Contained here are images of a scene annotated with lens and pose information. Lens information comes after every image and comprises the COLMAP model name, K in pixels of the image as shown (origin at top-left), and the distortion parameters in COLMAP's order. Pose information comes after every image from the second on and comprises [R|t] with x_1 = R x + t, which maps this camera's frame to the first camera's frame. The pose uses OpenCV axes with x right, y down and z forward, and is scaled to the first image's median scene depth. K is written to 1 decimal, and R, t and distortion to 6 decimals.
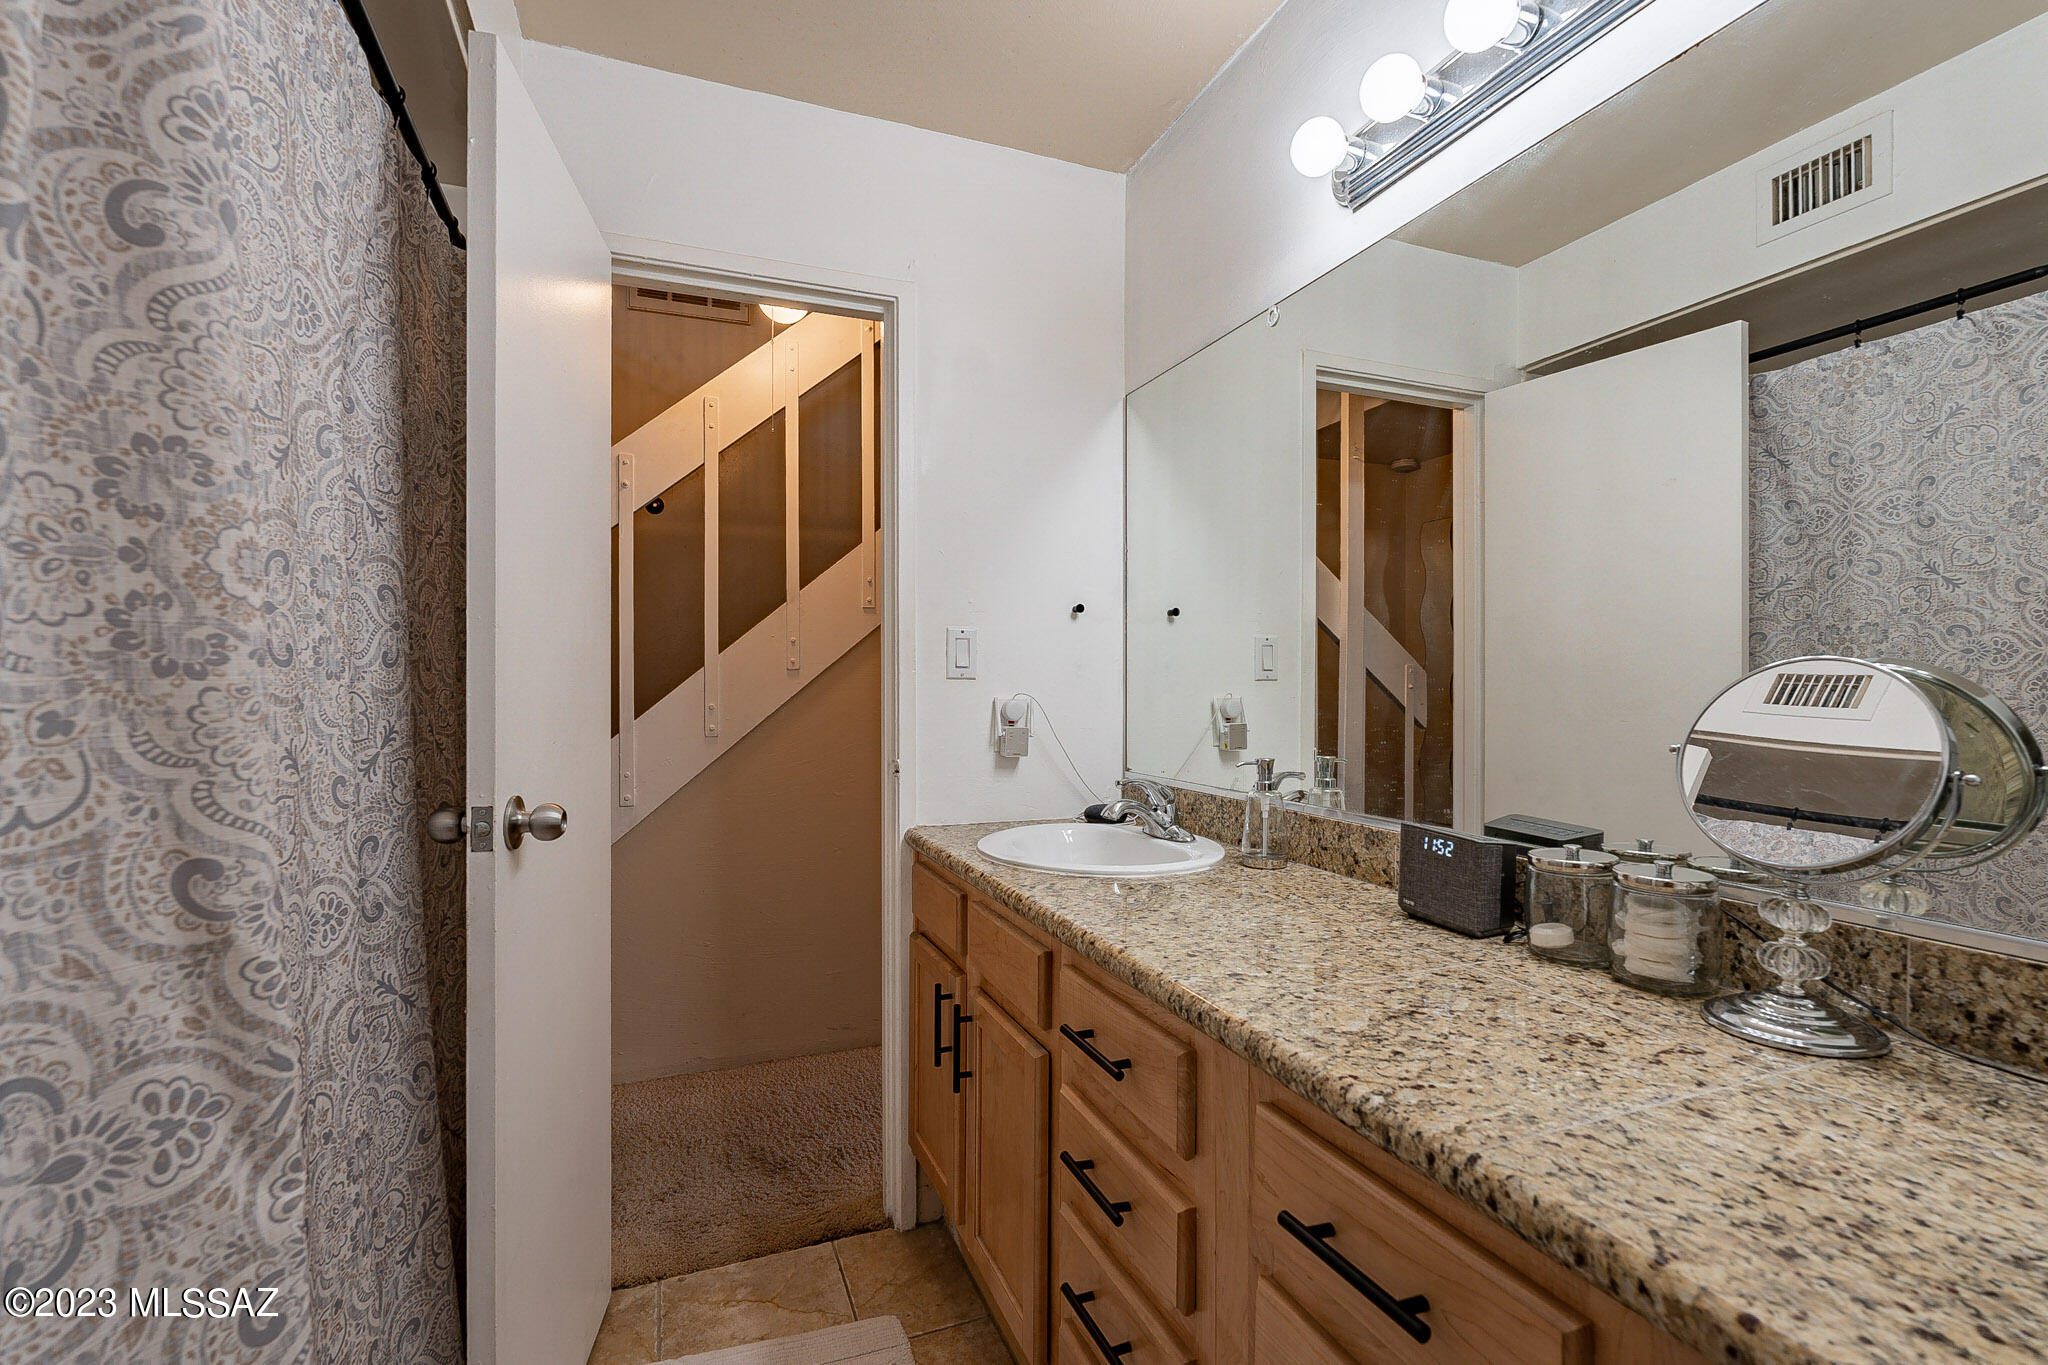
lens RADIAL K [[915.3, 0, 1020.4], [0, 915.3, 684.6], [0, 0, 1]] dist [-0.001264, 0.000242]
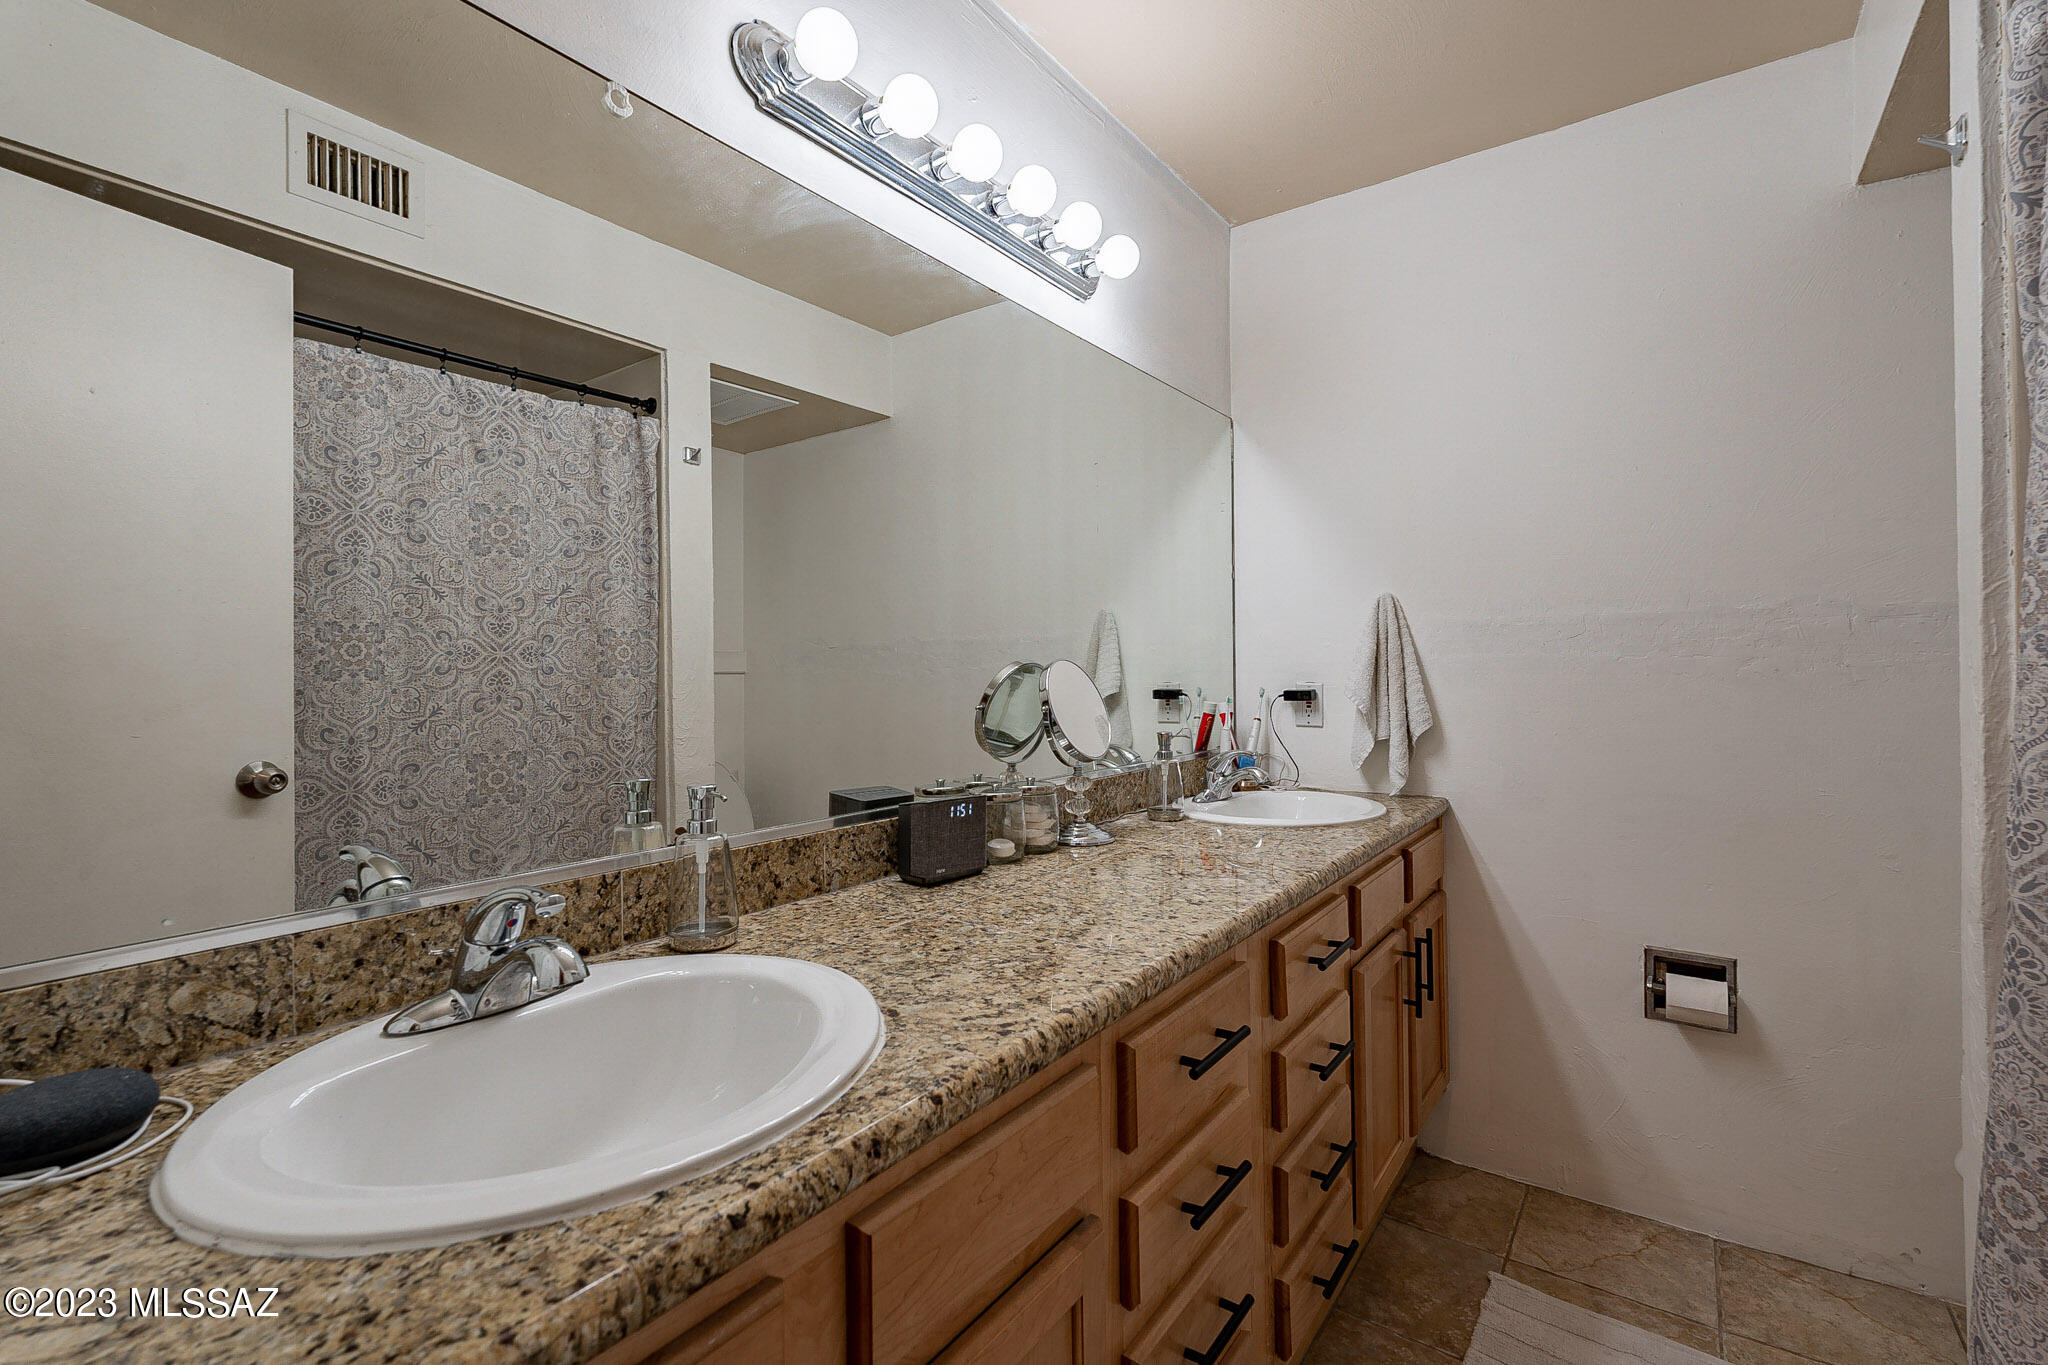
lens RADIAL K [[914.5, 0, 1022.0], [0, 914.5, 662.9], [0, 0, 1]] dist [-0.000684, -0.000014]
pose [[-0.538974, 0.020362, 0.842076, -0.366912], [0.014302, 0.999785, -0.015021, 0.004396], [-0.842201, 0.003947, -0.539149, 0.999858]]
